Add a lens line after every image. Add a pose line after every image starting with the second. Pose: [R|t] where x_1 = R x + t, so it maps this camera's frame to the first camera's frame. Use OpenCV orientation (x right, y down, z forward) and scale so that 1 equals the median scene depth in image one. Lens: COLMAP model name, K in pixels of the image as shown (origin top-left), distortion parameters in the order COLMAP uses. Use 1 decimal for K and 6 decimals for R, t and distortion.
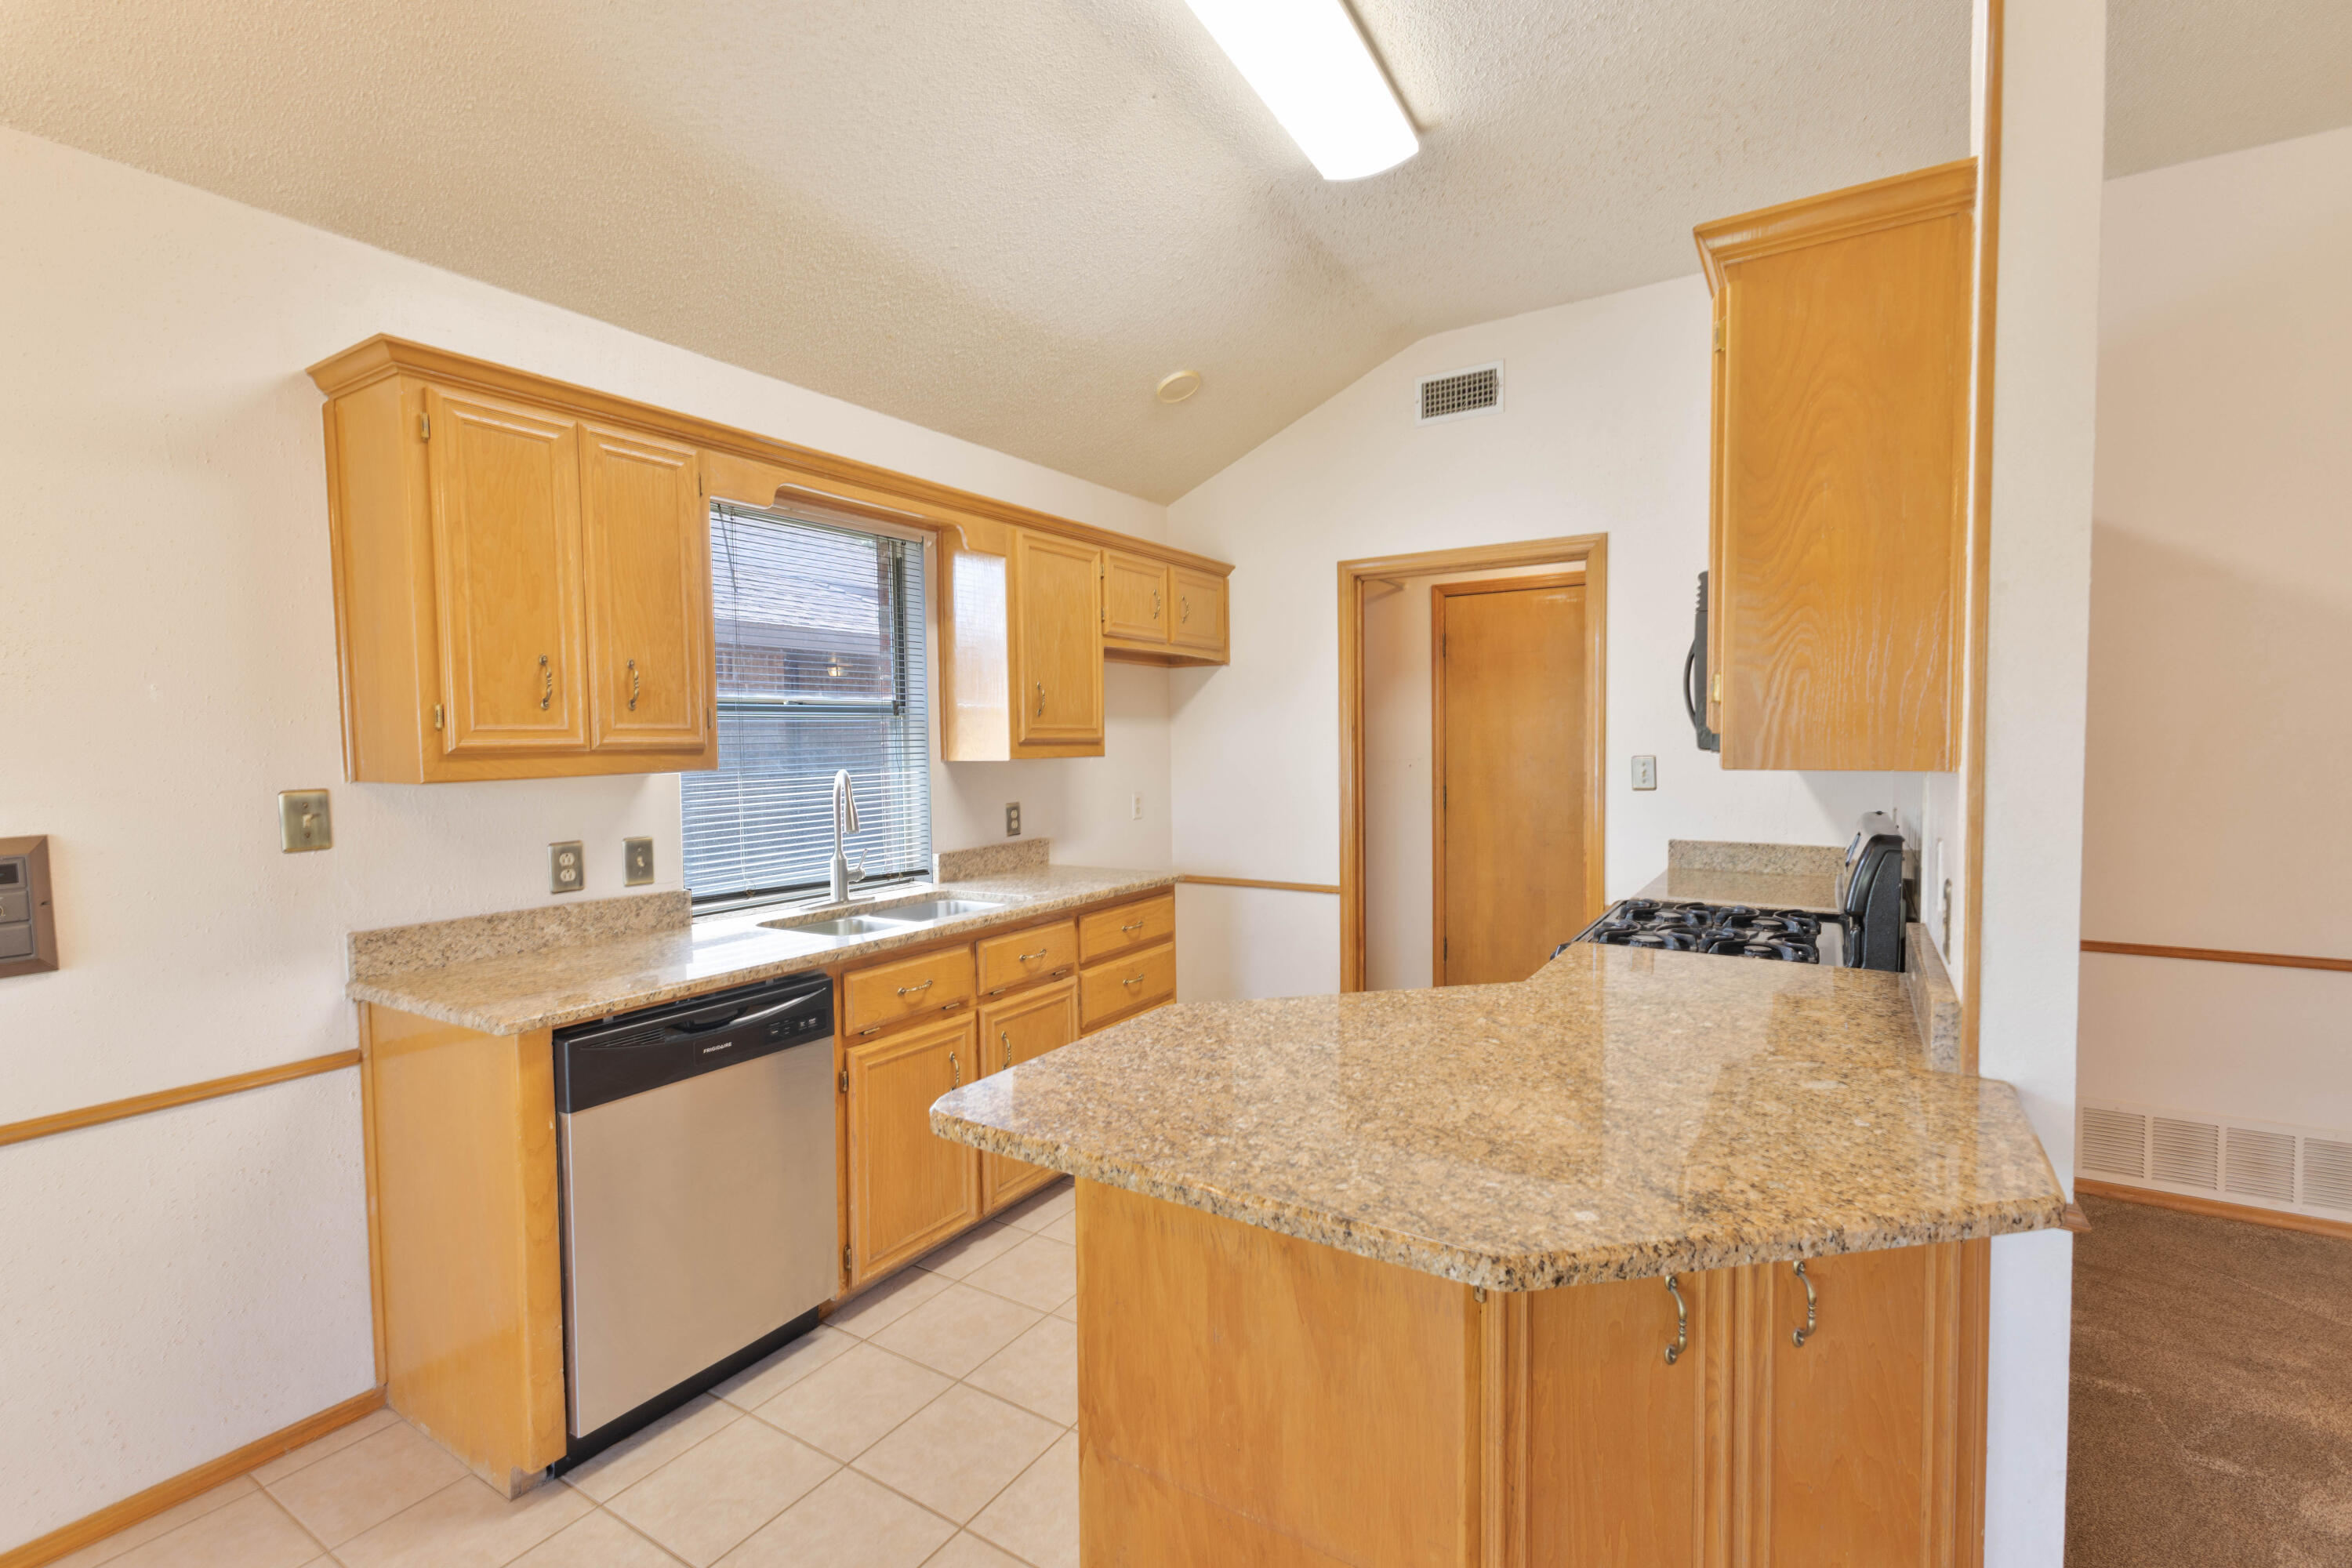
lens RADIAL K [[1041.7, 0, 1180.5], [0, 1041.7, 783.0], [0, 0, 1]] dist [0.009922, -0.002041]
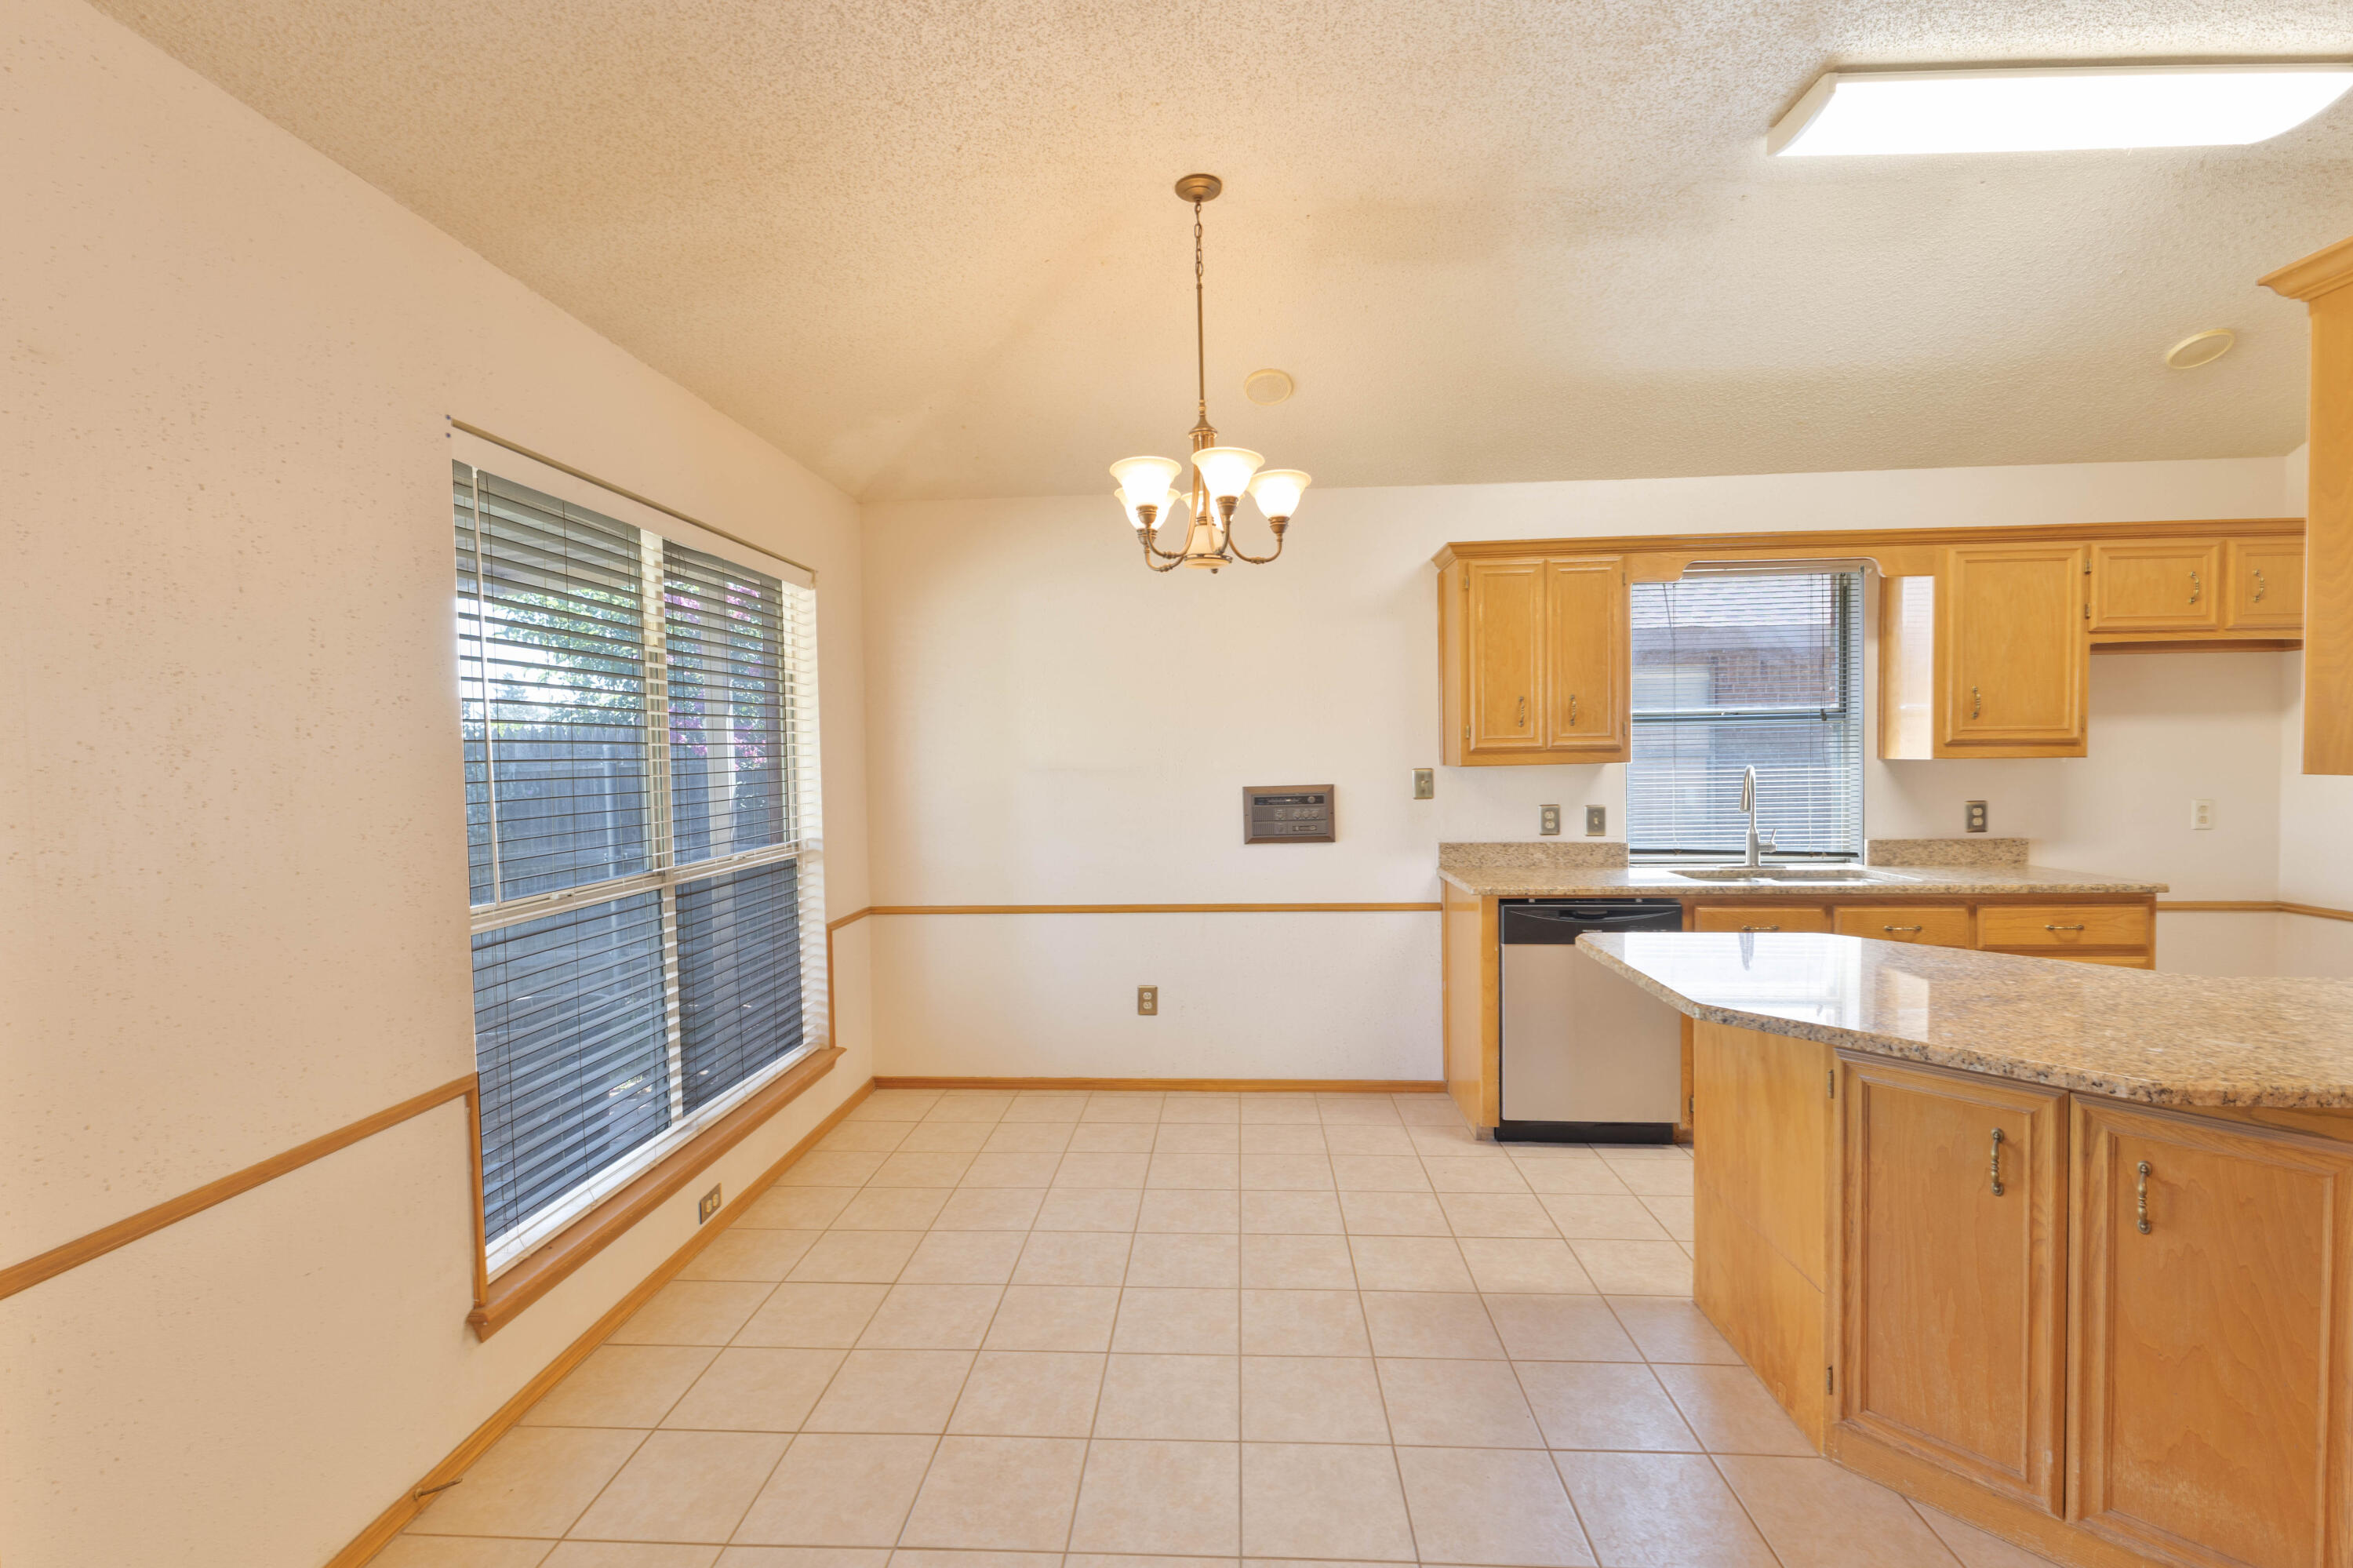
lens RADIAL K [[1042.2, 0, 1177.4], [0, 1042.2, 787.2], [0, 0, 1]] dist [0.009922, -0.002041]
pose [[0.485914, 0.036081, -0.873261, 0.517465], [-0.030023, 0.999247, 0.024581, 0.005306], [0.873491, 0.014274, 0.486632, -0.290885]]
